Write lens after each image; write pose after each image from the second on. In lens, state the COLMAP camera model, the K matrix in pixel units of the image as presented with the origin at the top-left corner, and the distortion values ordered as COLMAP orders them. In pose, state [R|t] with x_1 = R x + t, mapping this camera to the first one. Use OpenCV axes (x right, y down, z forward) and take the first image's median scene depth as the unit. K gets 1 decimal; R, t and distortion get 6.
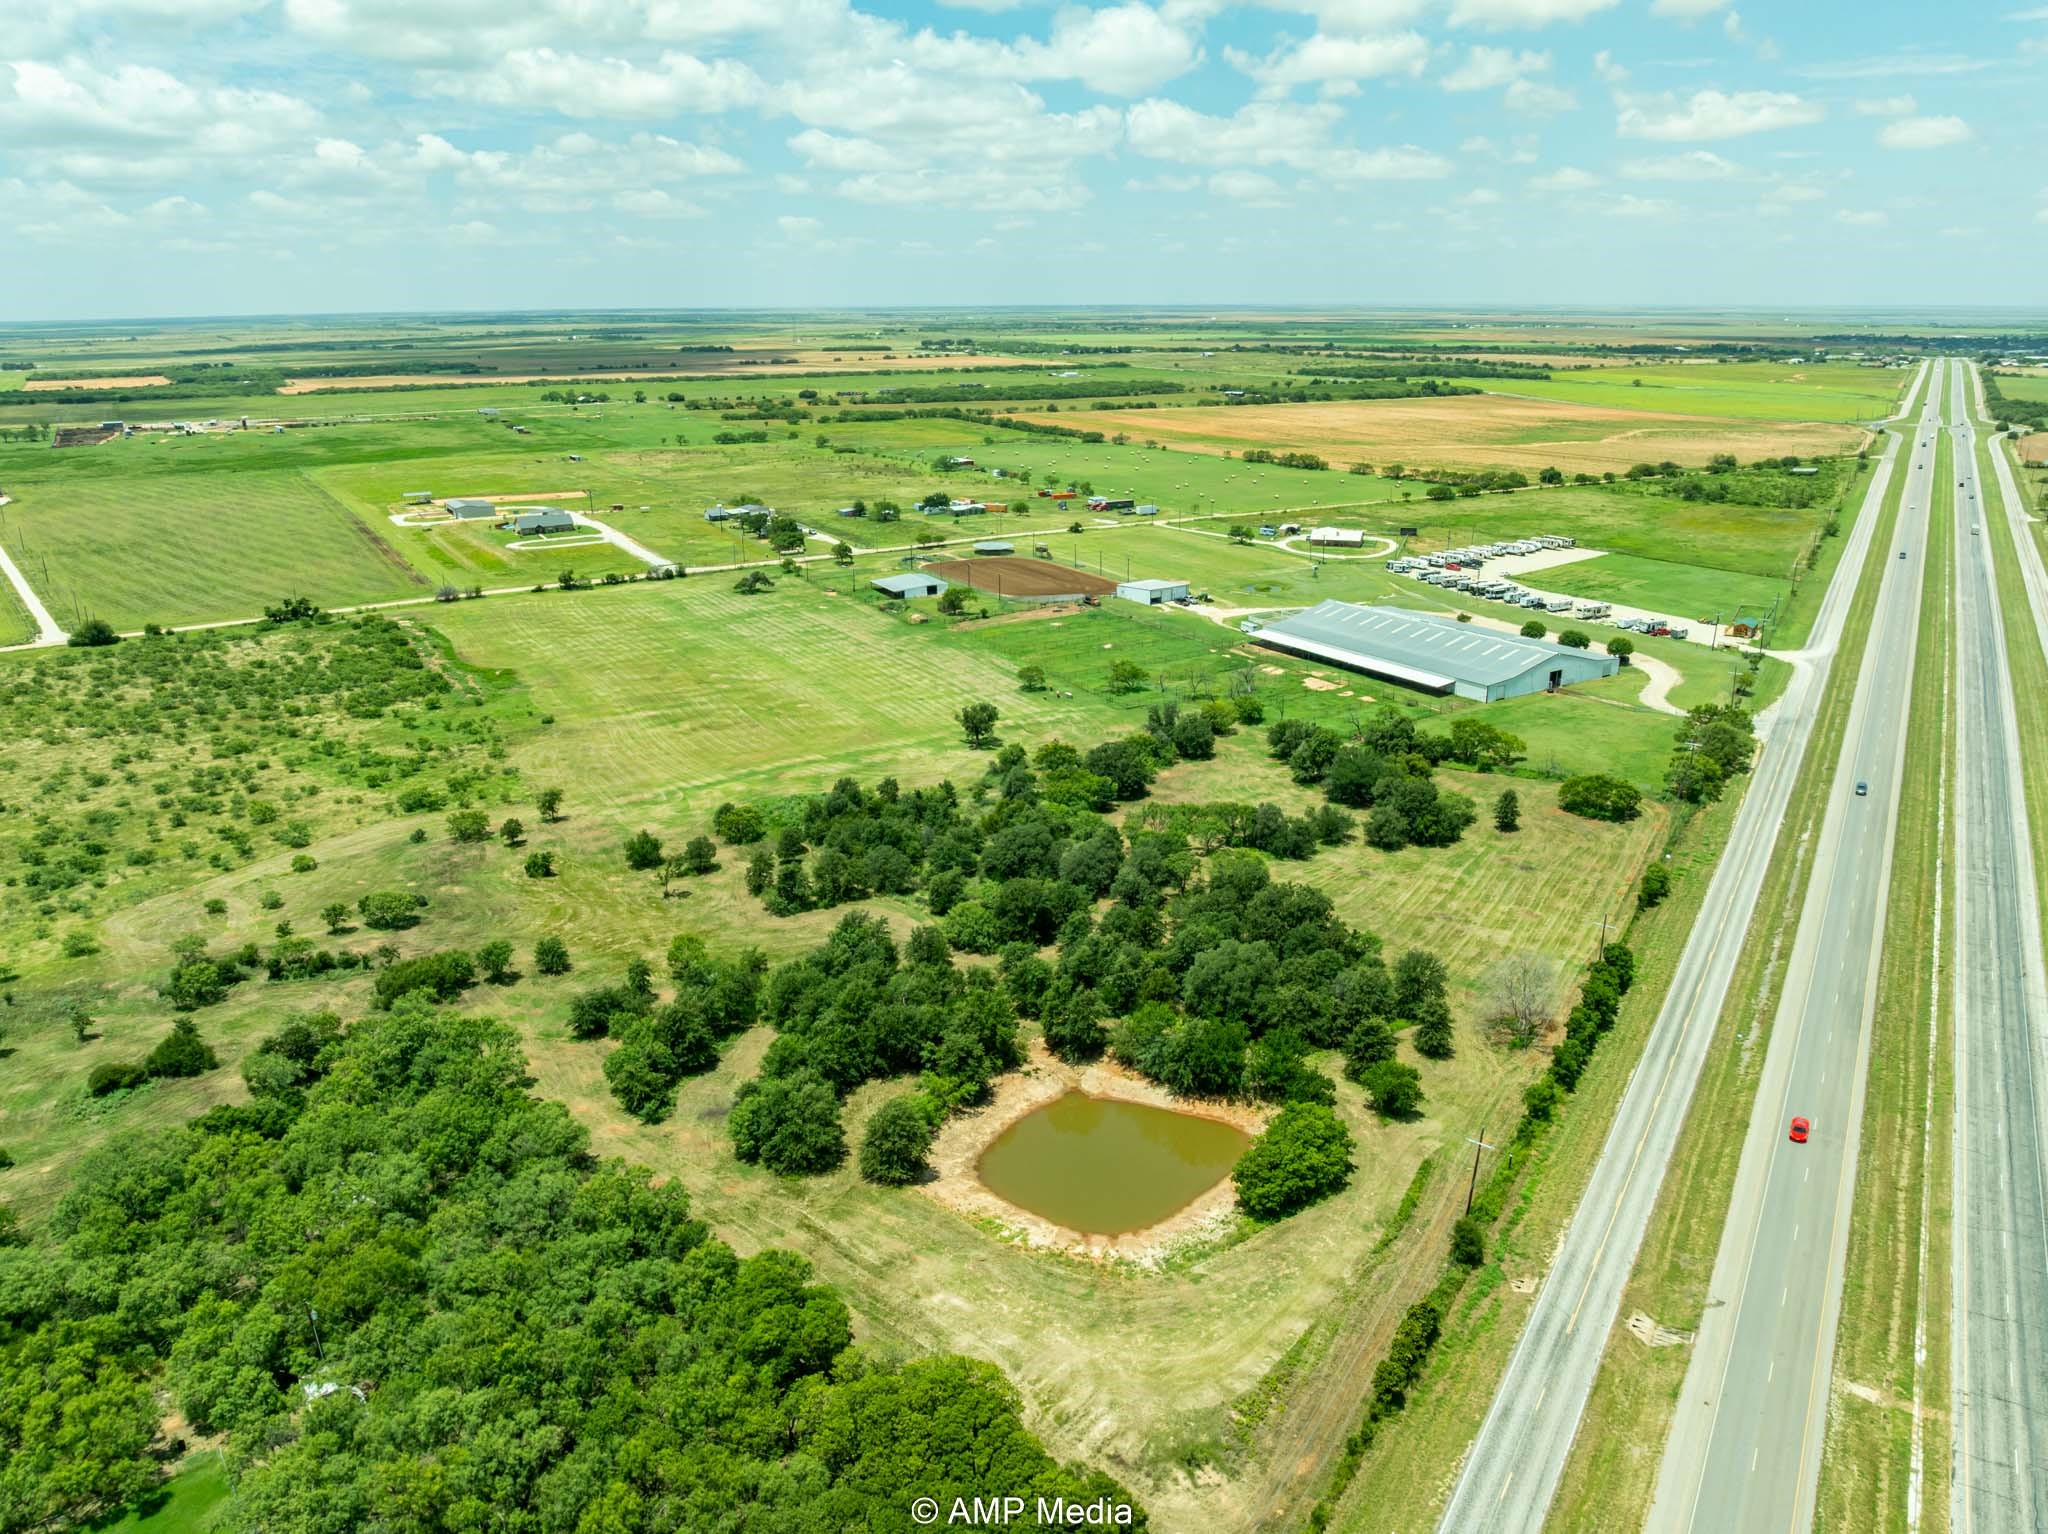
lens RADIAL K [[1477.9, 0, 1057.3], [0, 1477.9, 765.1], [0, 0, 1]] dist [-0.038252, -0.001480]
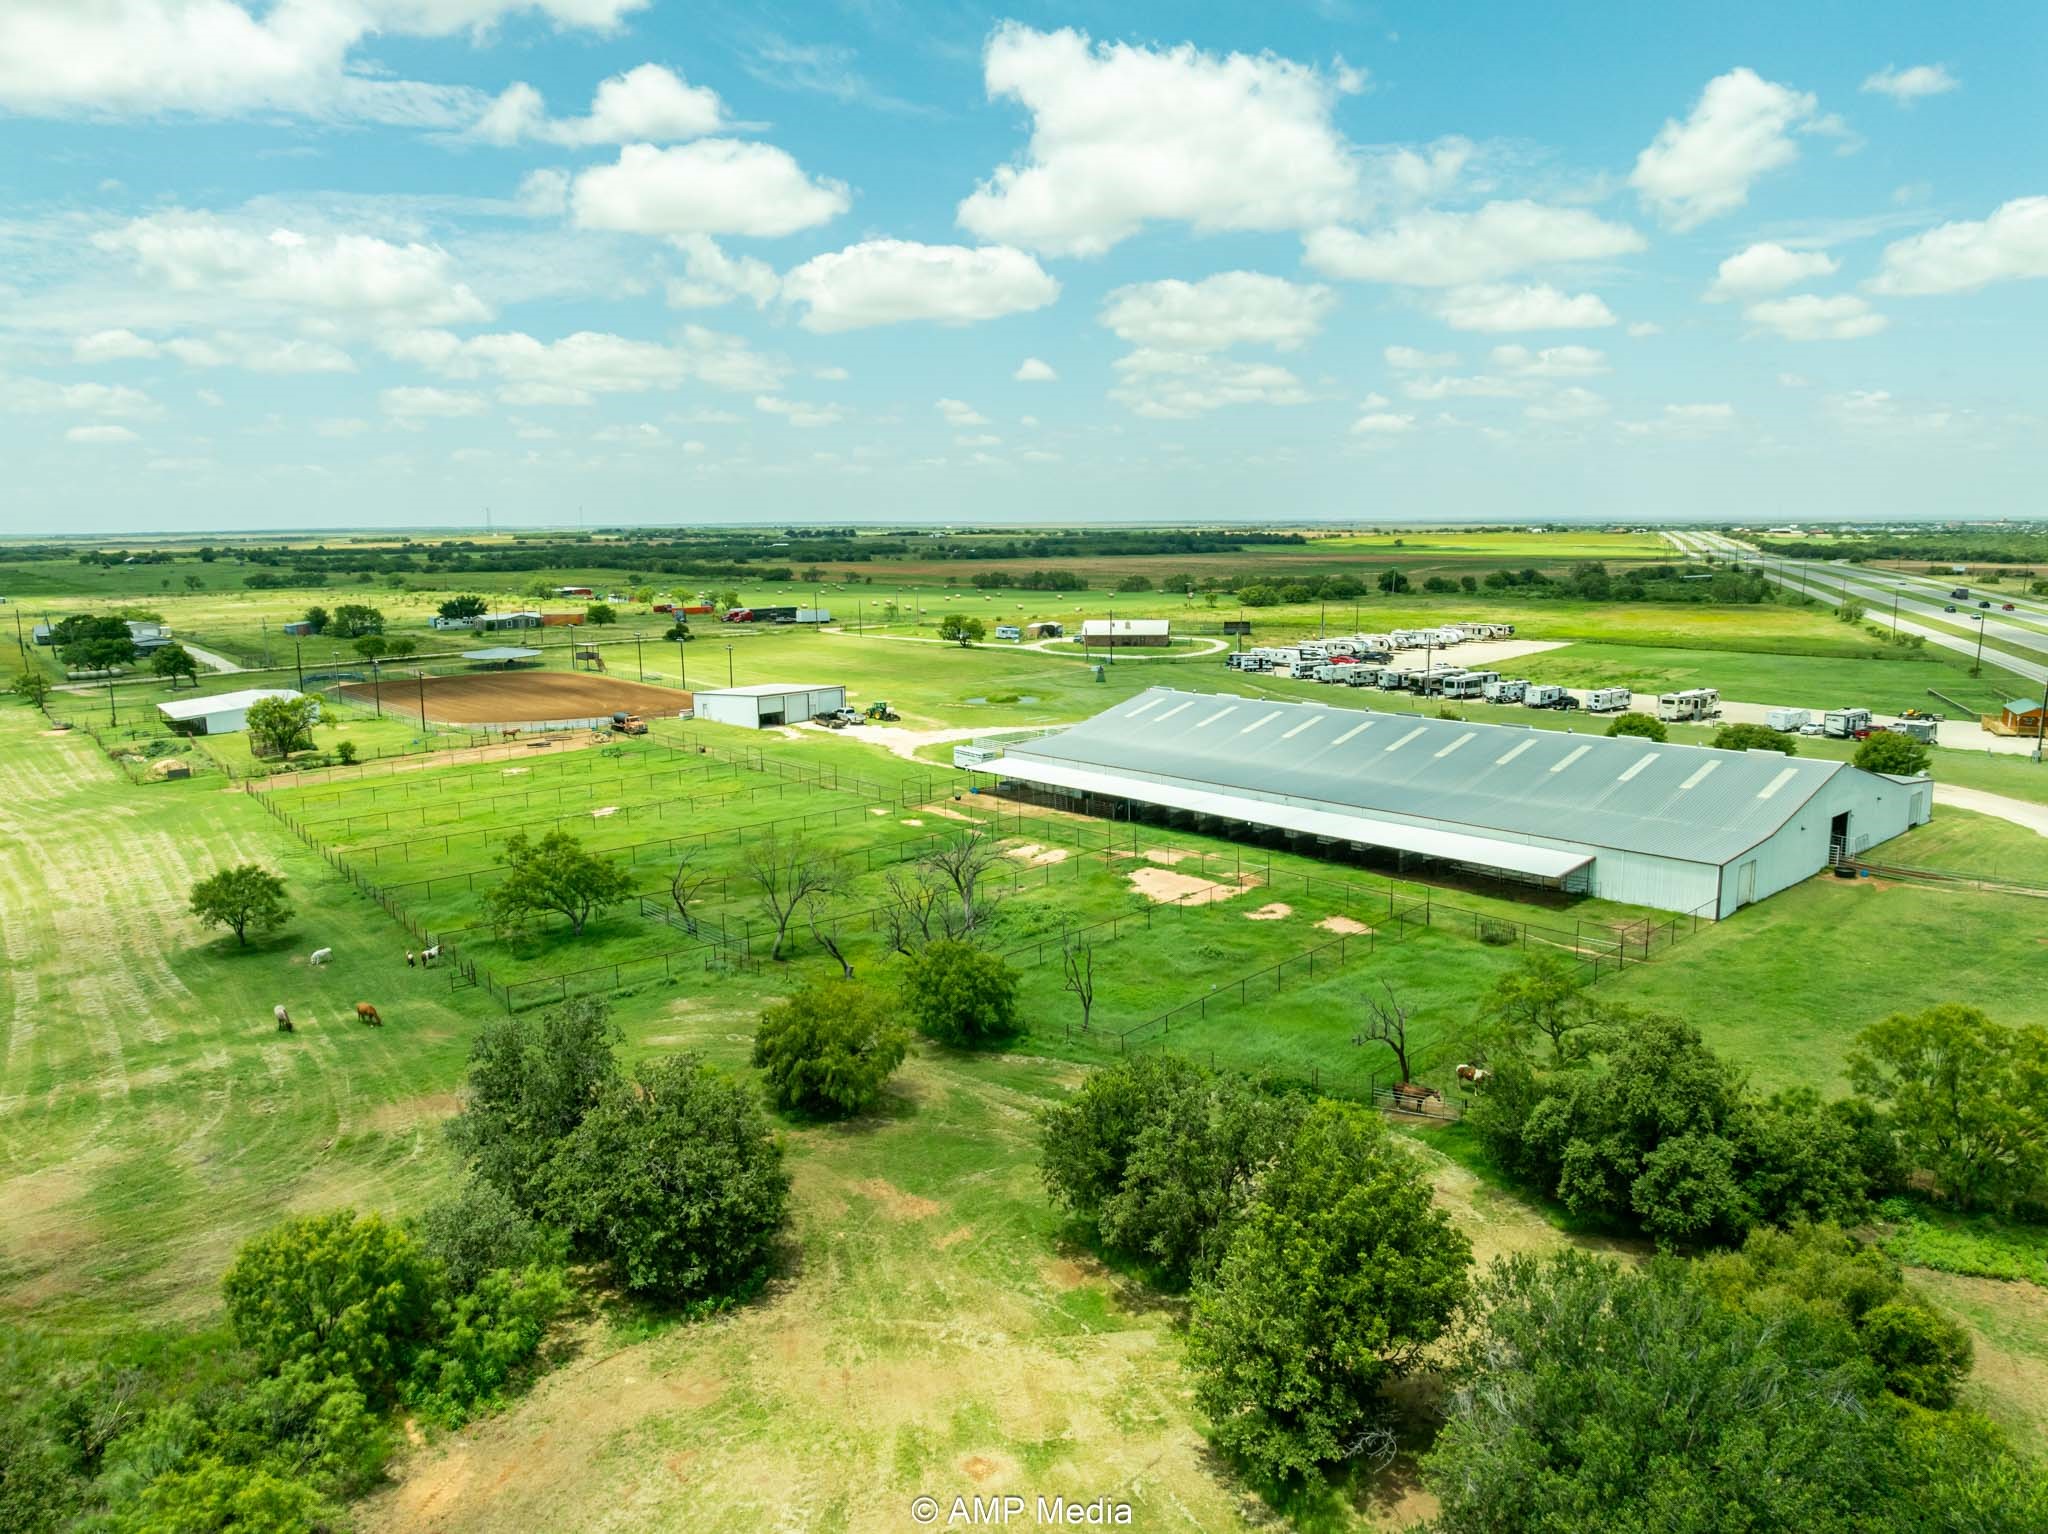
lens RADIAL K [[1477.9, 0, 1057.3], [0, 1477.9, 765.1], [0, 0, 1]] dist [-0.038252, -0.001480]
pose [[0.985069, -0.032618, 0.169044, 0.092484], [0.055865, 0.989318, -0.134644, -0.037699], [-0.162847, 0.142077, 0.976368, 0.657922]]
